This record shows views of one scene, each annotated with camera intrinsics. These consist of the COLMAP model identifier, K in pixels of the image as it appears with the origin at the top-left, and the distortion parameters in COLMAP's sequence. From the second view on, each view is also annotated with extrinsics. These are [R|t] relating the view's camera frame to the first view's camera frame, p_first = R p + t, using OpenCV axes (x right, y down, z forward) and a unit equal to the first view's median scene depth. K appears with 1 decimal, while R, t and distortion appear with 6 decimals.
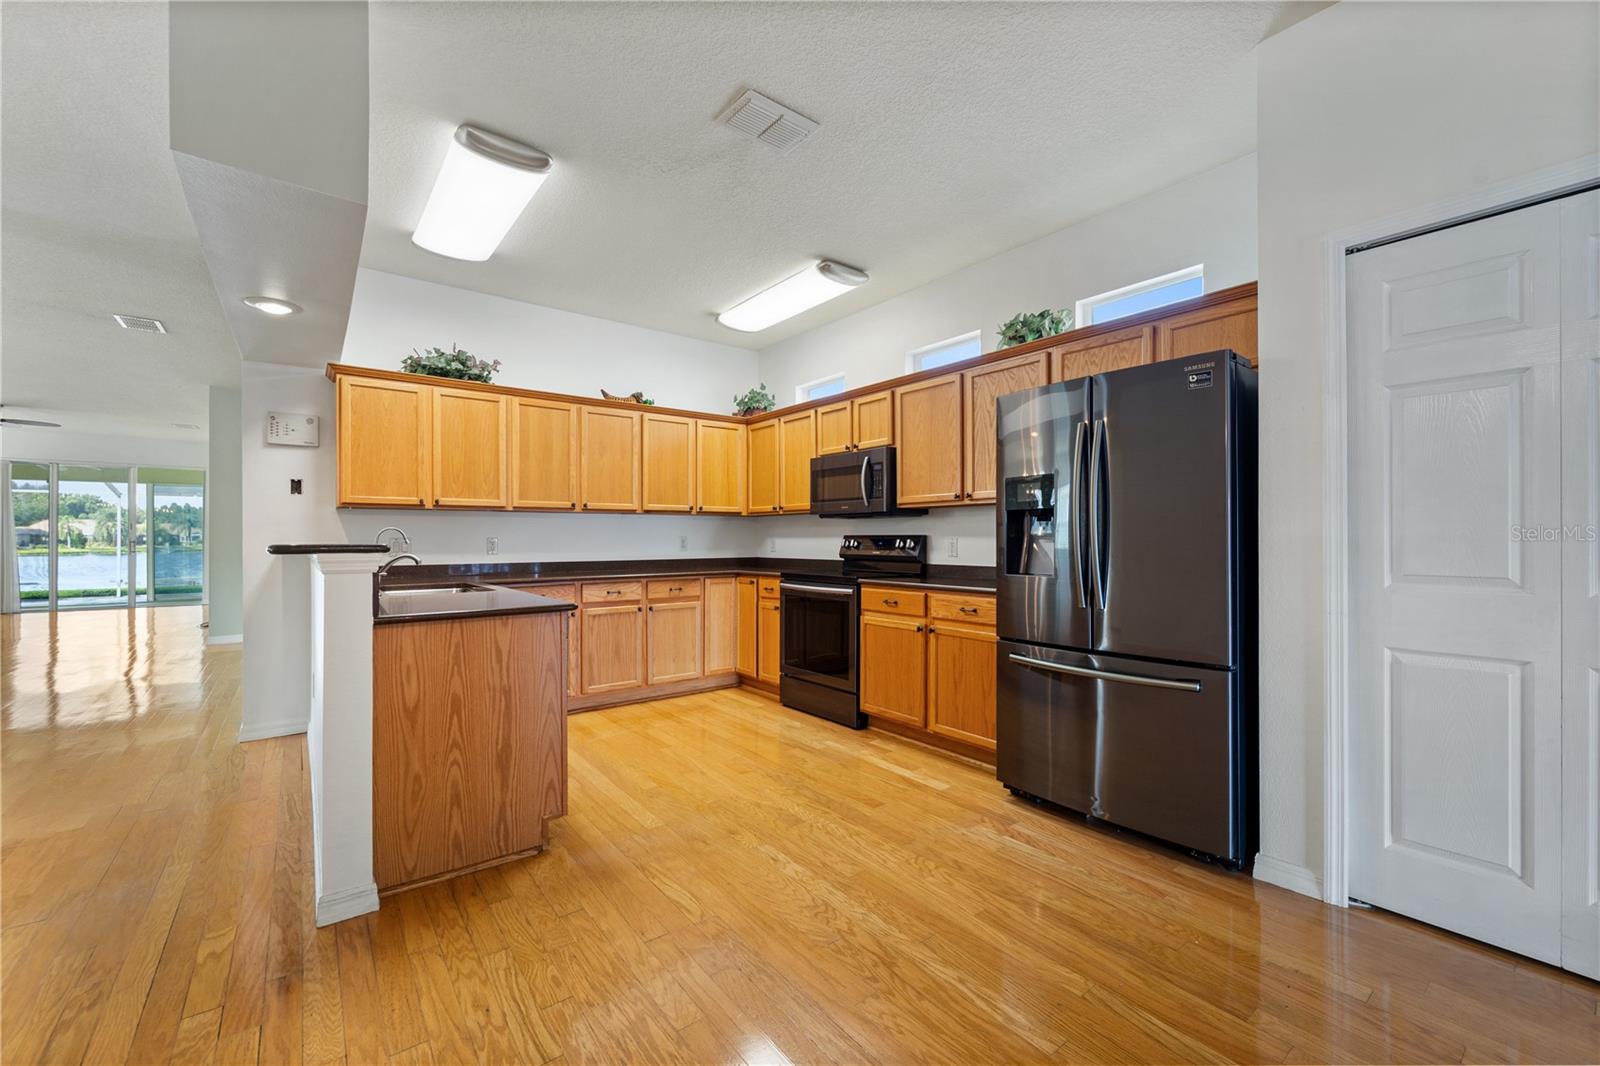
lens RADIAL K [[655.0, 0, 800.5], [0, 655.0, 529.7], [0, 0, 1]] dist [0.000029, -0.001945]
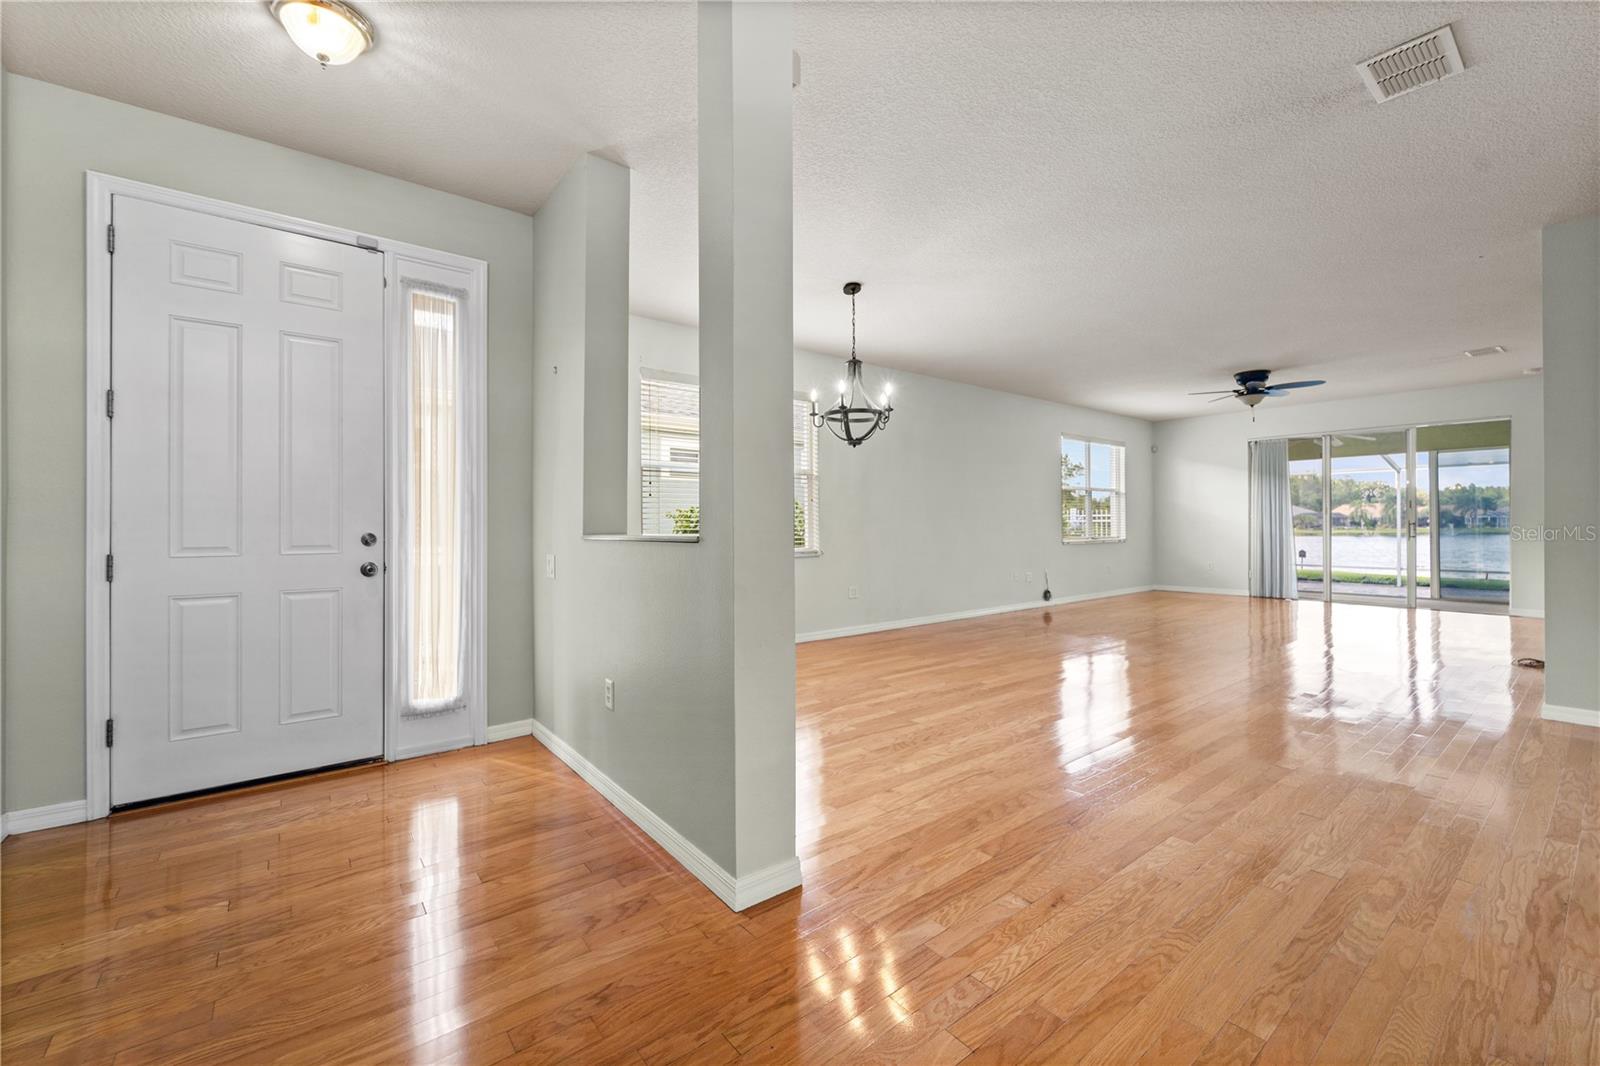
lens RADIAL K [[655.0, 0, 805.9], [0, 655.0, 517.8], [0, 0, 1]] dist [0.000029, -0.001945]
pose [[0.023739, -0.006828, -0.999695, -0.207203], [0.015275, 0.999862, -0.006466, 0.007425], [0.999601, -0.015117, 0.023840, 0.207863]]
